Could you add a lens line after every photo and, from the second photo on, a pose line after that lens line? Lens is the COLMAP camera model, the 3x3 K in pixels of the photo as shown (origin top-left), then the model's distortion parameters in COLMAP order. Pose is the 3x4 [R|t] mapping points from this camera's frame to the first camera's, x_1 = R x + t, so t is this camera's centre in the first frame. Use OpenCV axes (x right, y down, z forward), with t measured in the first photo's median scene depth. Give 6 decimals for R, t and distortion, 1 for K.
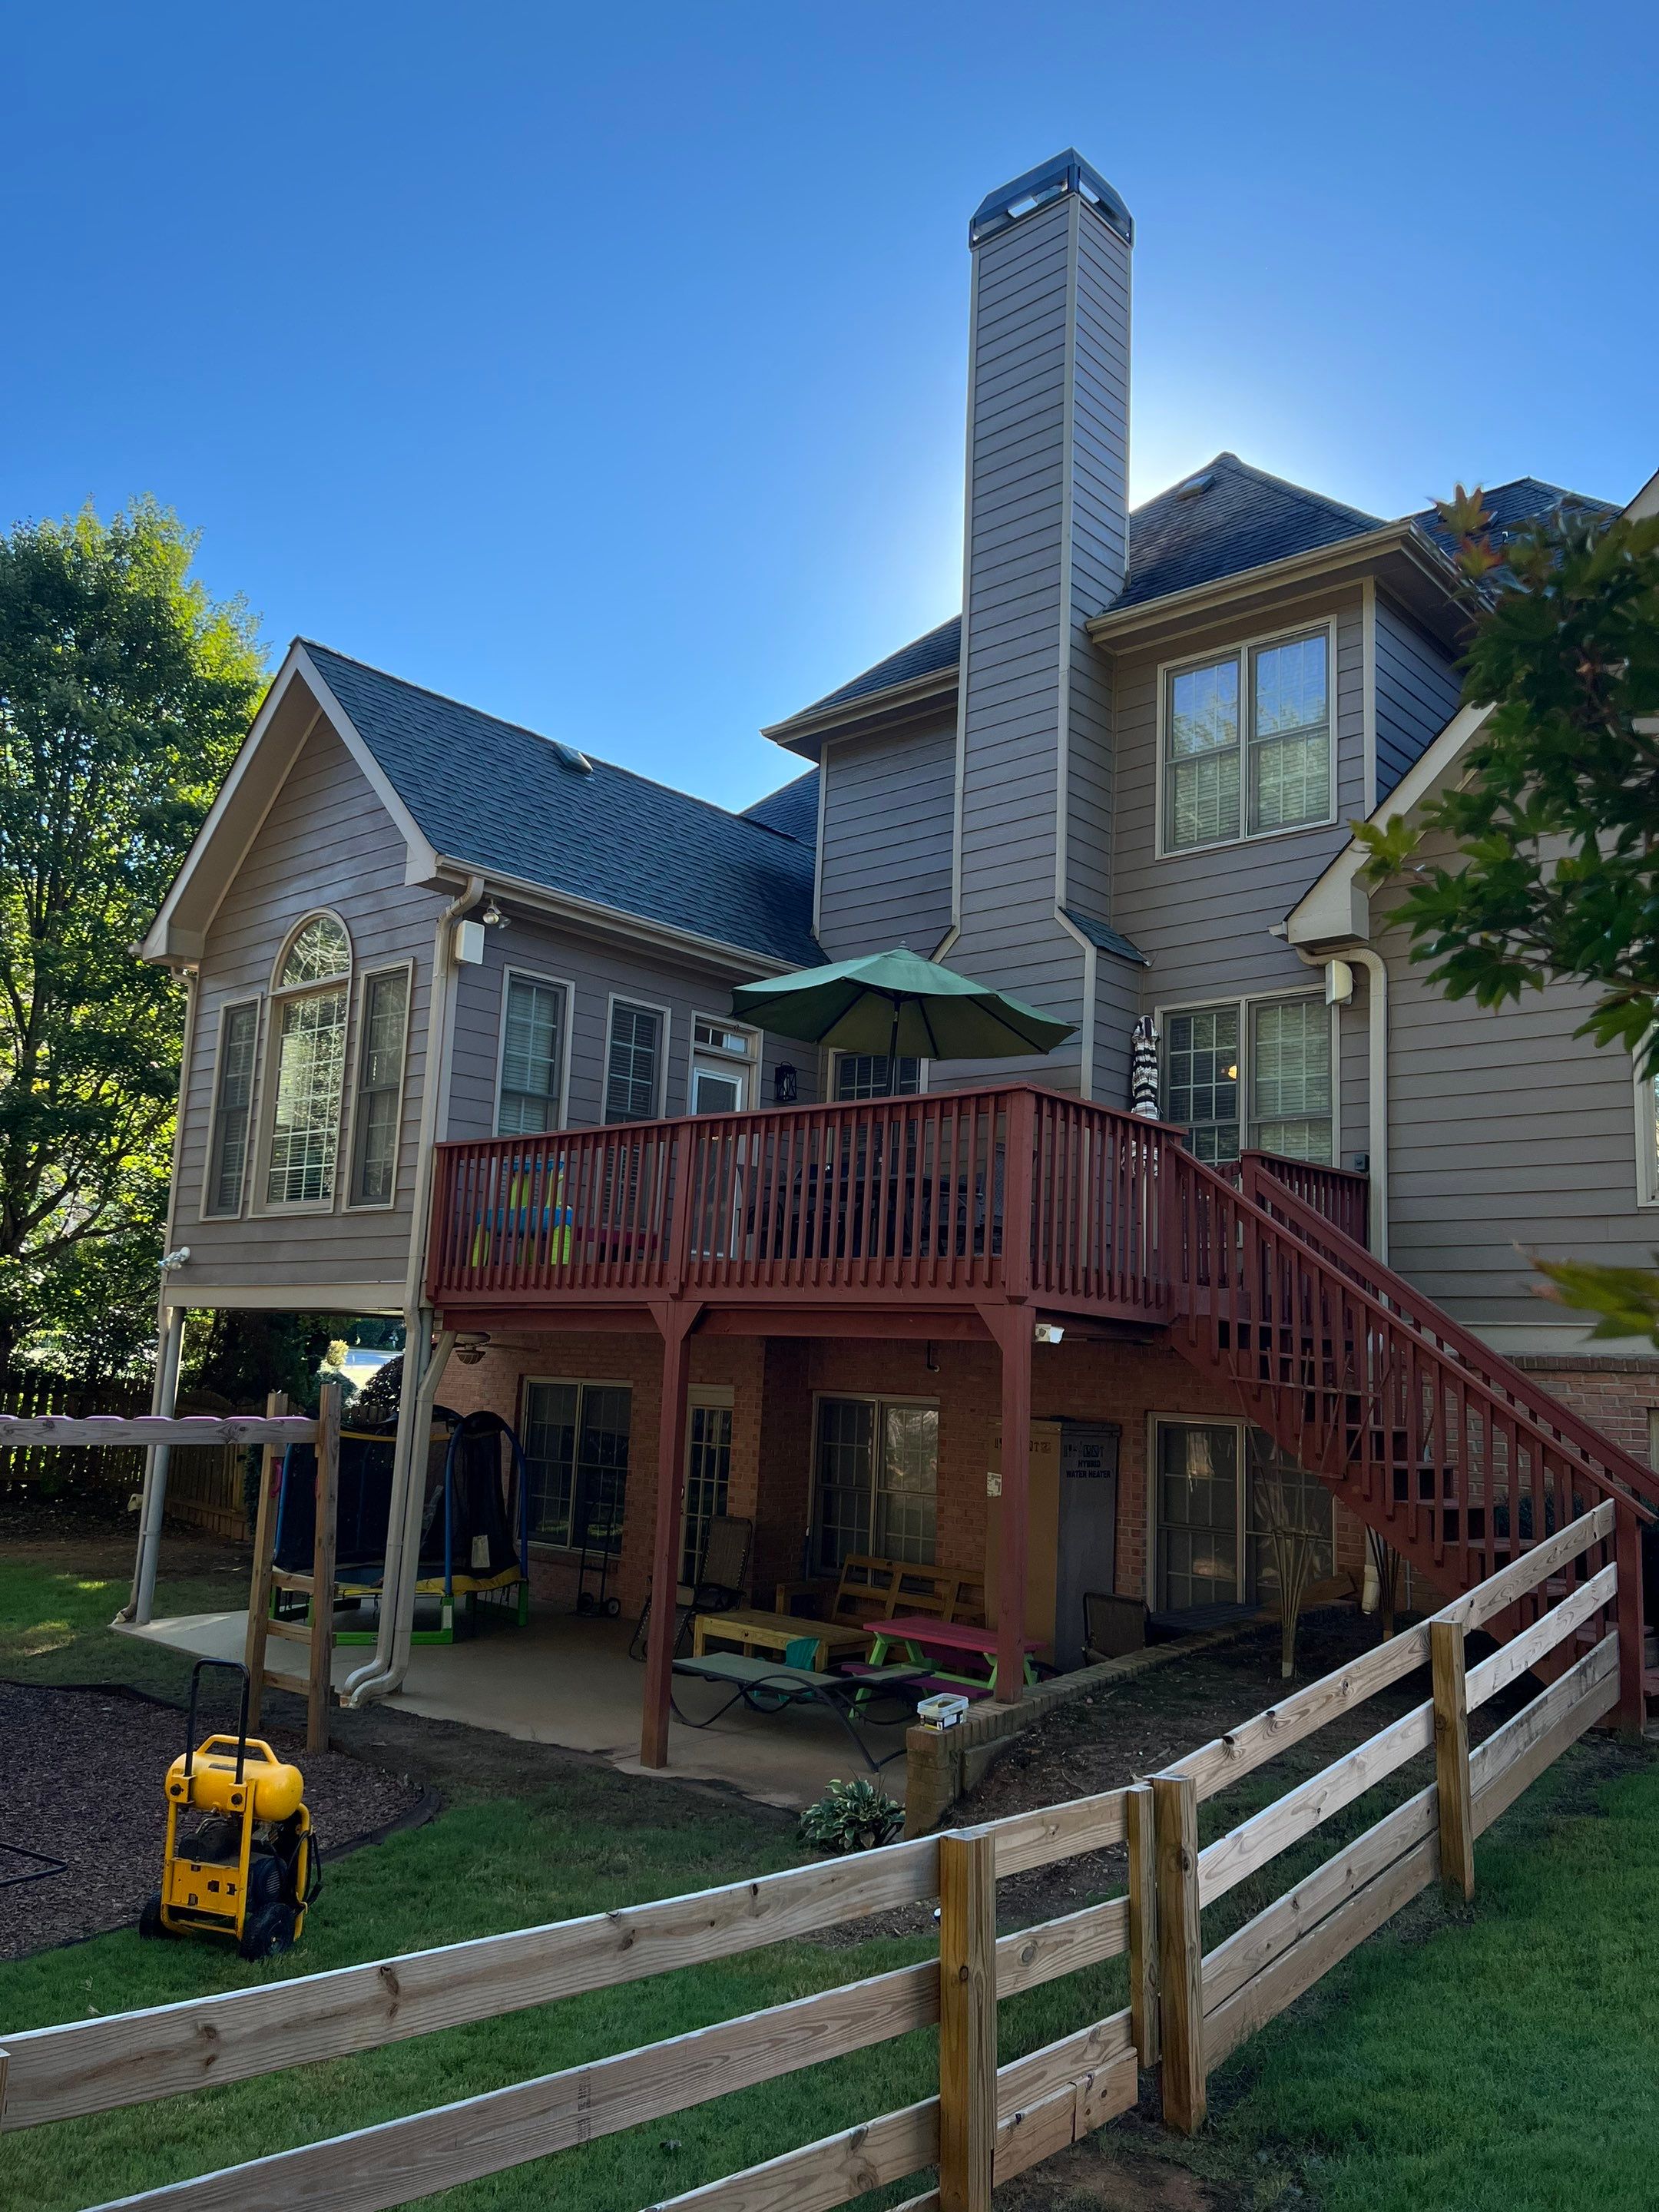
lens RADIAL K [[1660.5, 0, 820.5], [0, 1660.5, 1118.9], [0, 0, 1]] dist [0.060053, -0.061668]
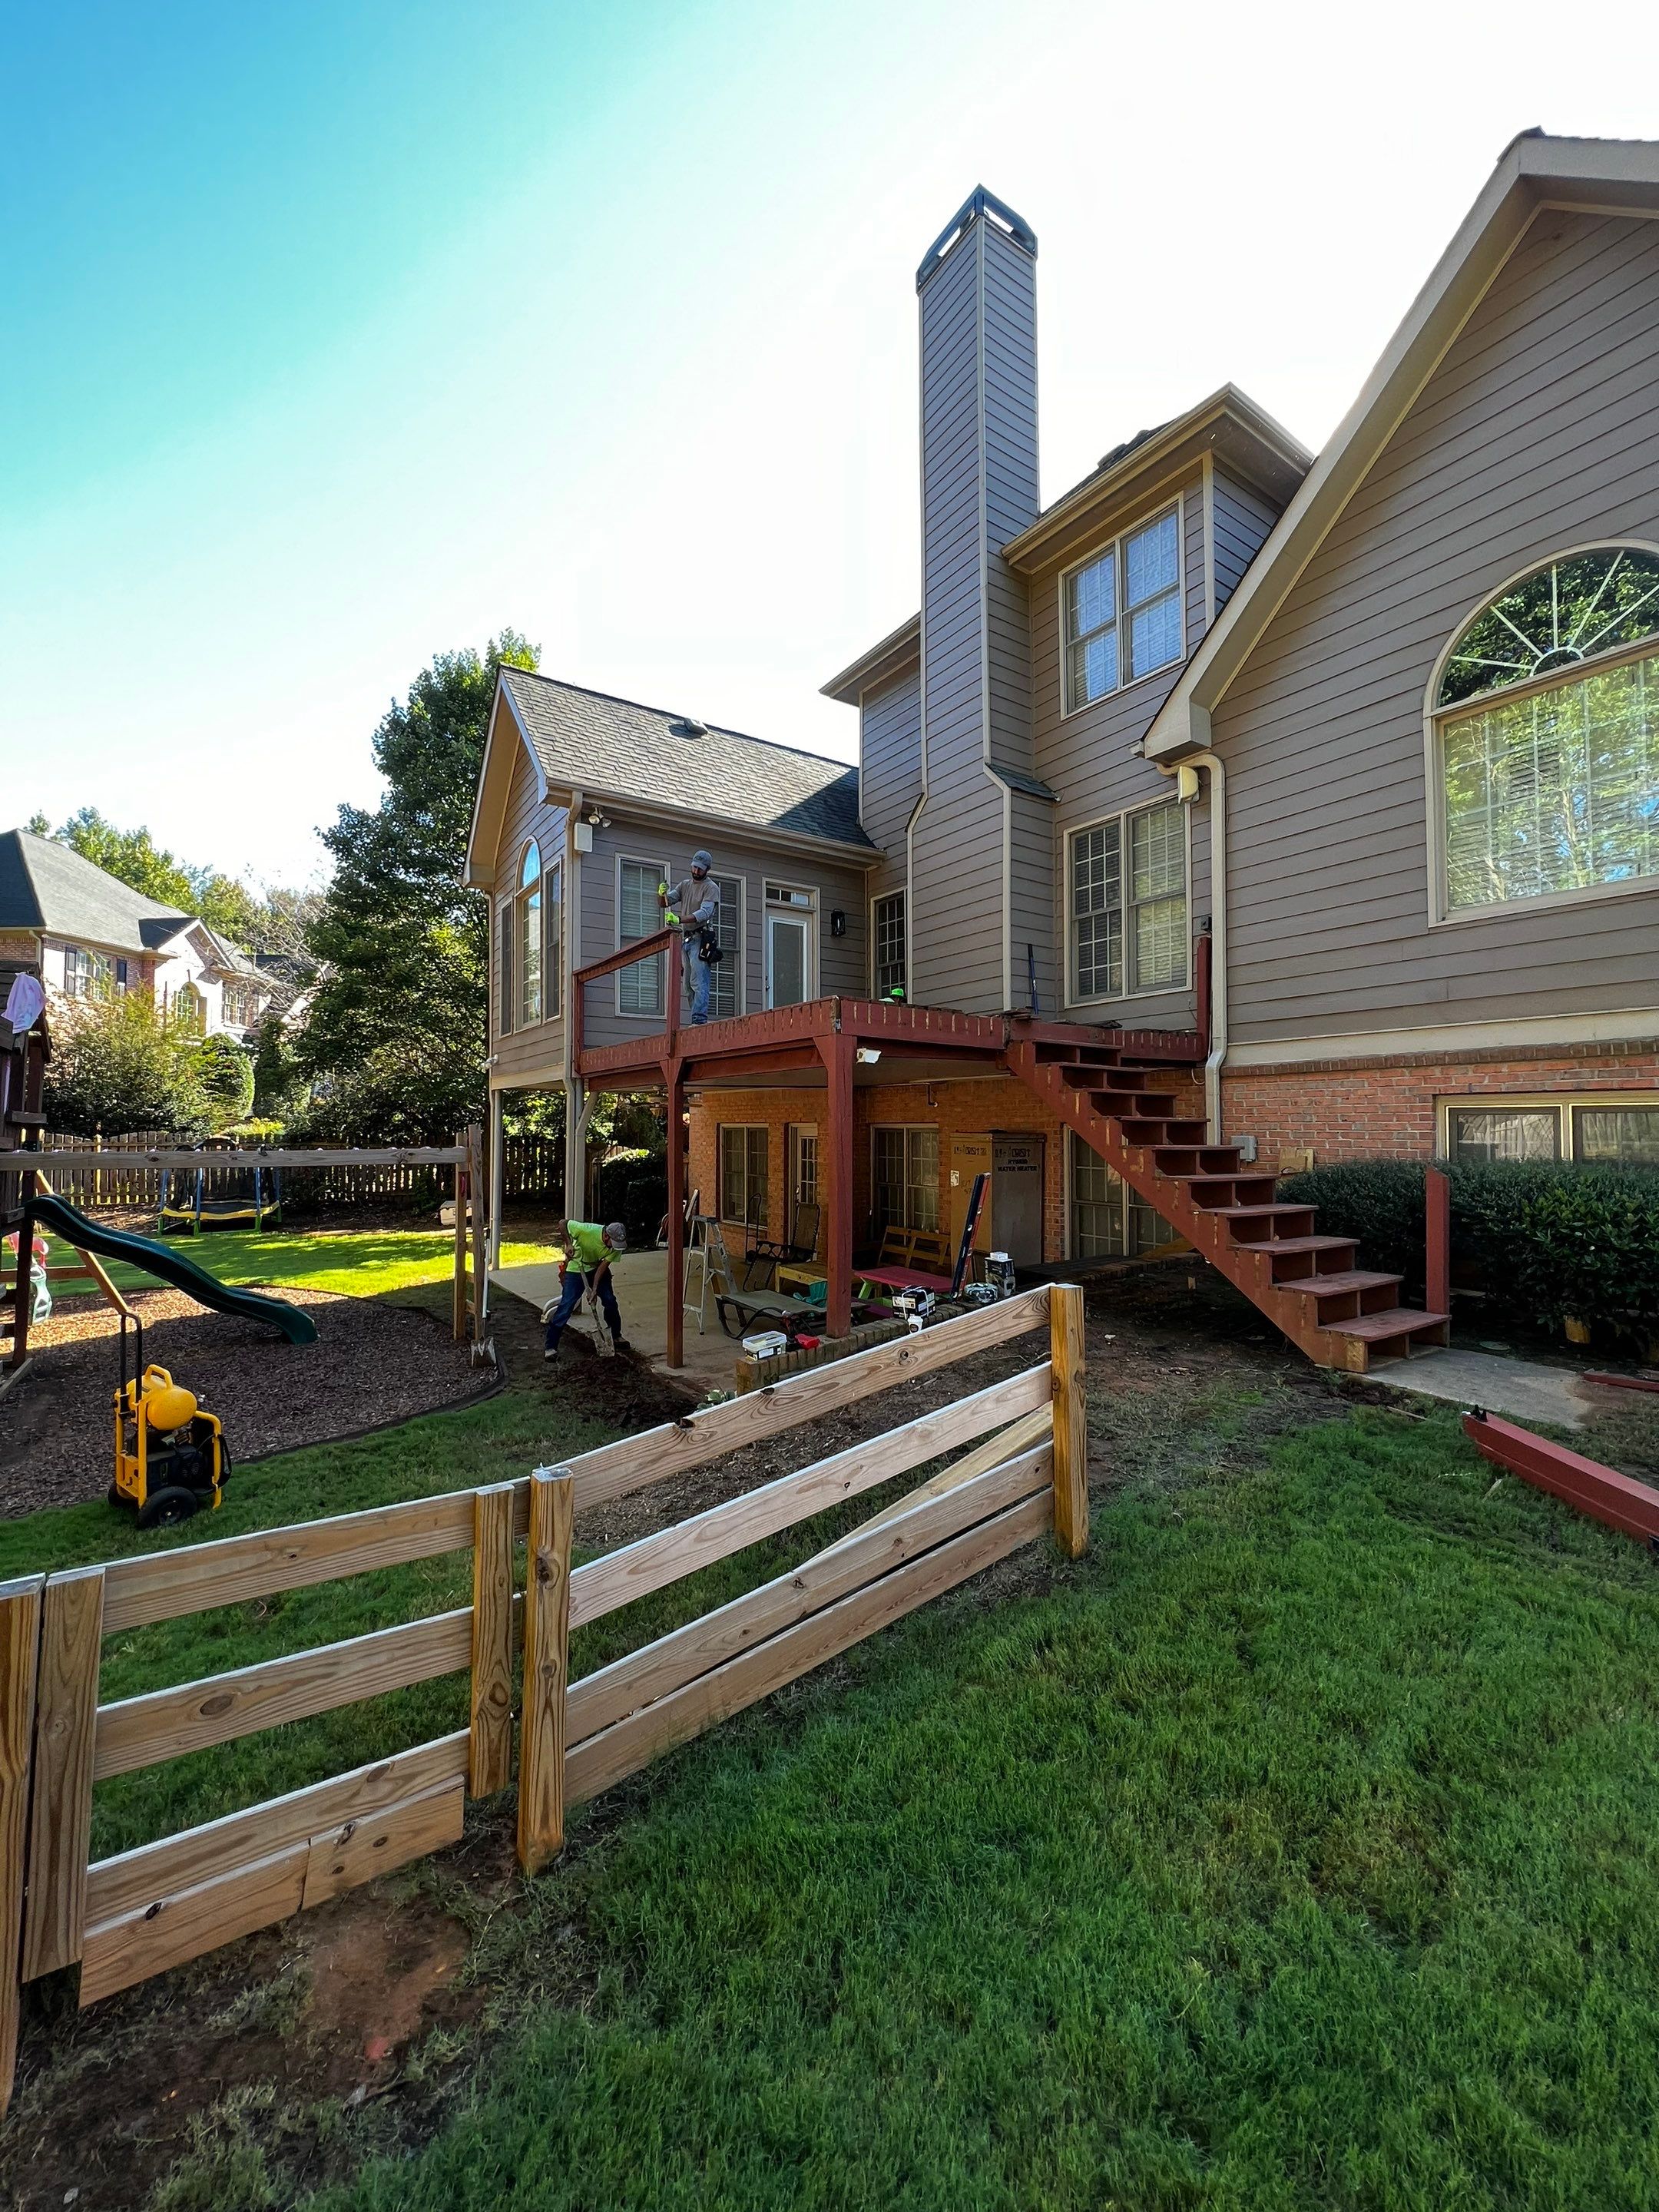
lens RADIAL K [[884.0, 0, 830.9], [0, 884.0, 1099.7], [0, 0, 1]] dist [-0.001729, 0.000780]
pose [[0.968885, -0.050327, -0.242342, 0.191084], [0.077636, 0.991491, 0.104486, 0.063838], [0.235021, -0.120049, 0.964548, 0.244175]]
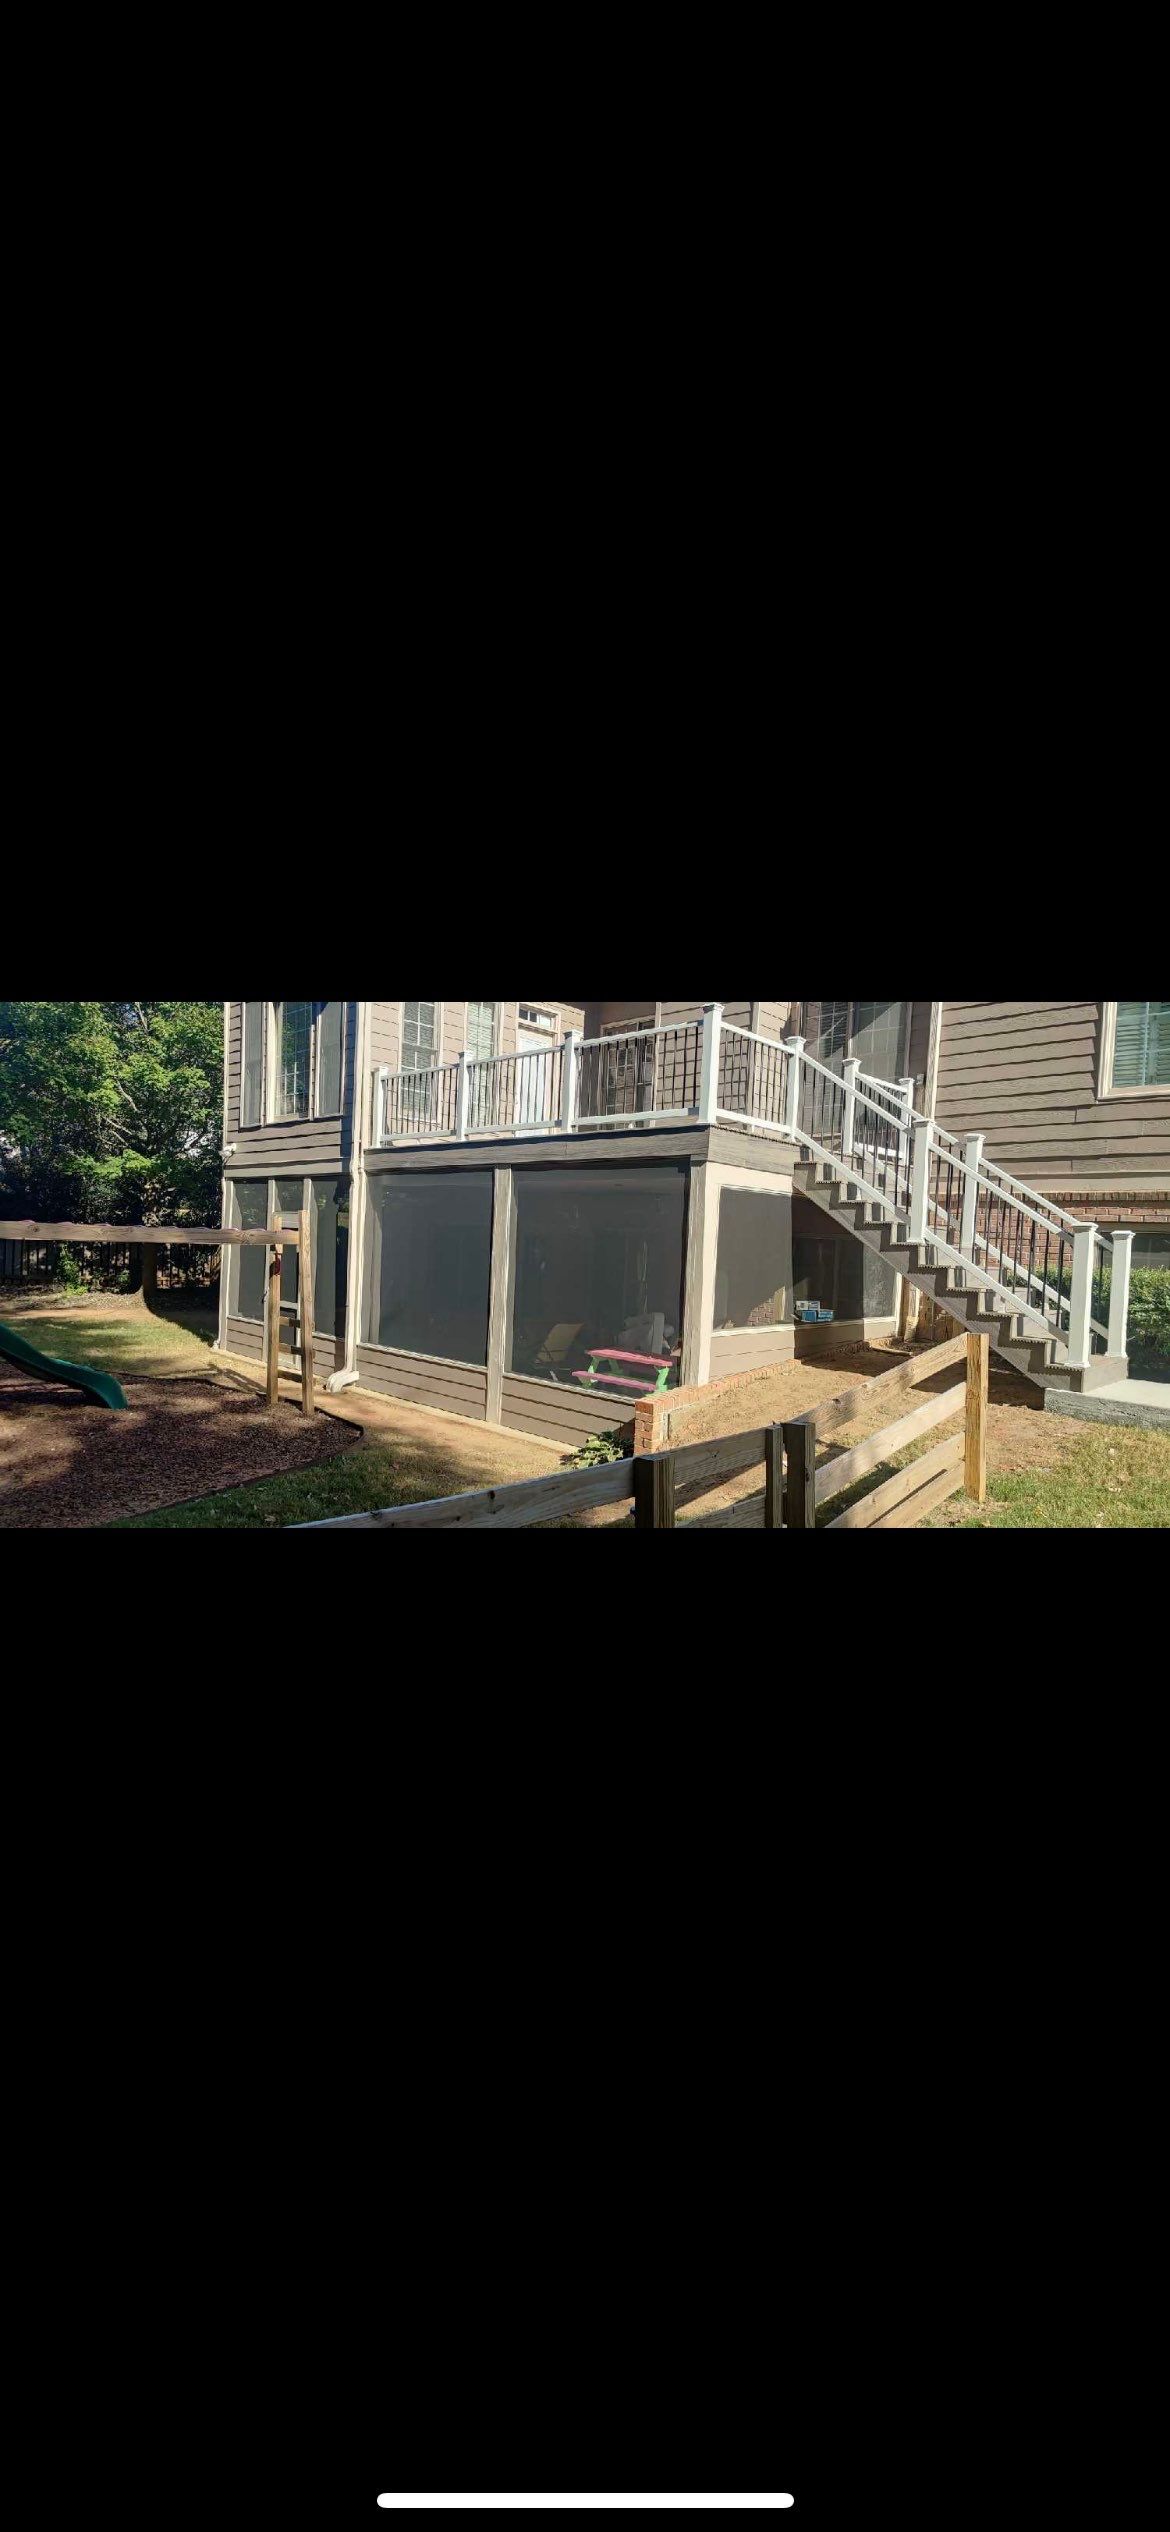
lens RADIAL K [[872.2, 0, 566.3], [0, 872.2, 1271.0], [0, 0, 1]] dist [0.002094, 0.000016]
pose [[0.998997, 0.001104, -0.044765, 0.013478], [0.007320, 0.982222, 0.187579, 0.044997], [0.044176, -0.187719, 0.981229, 0.102716]]
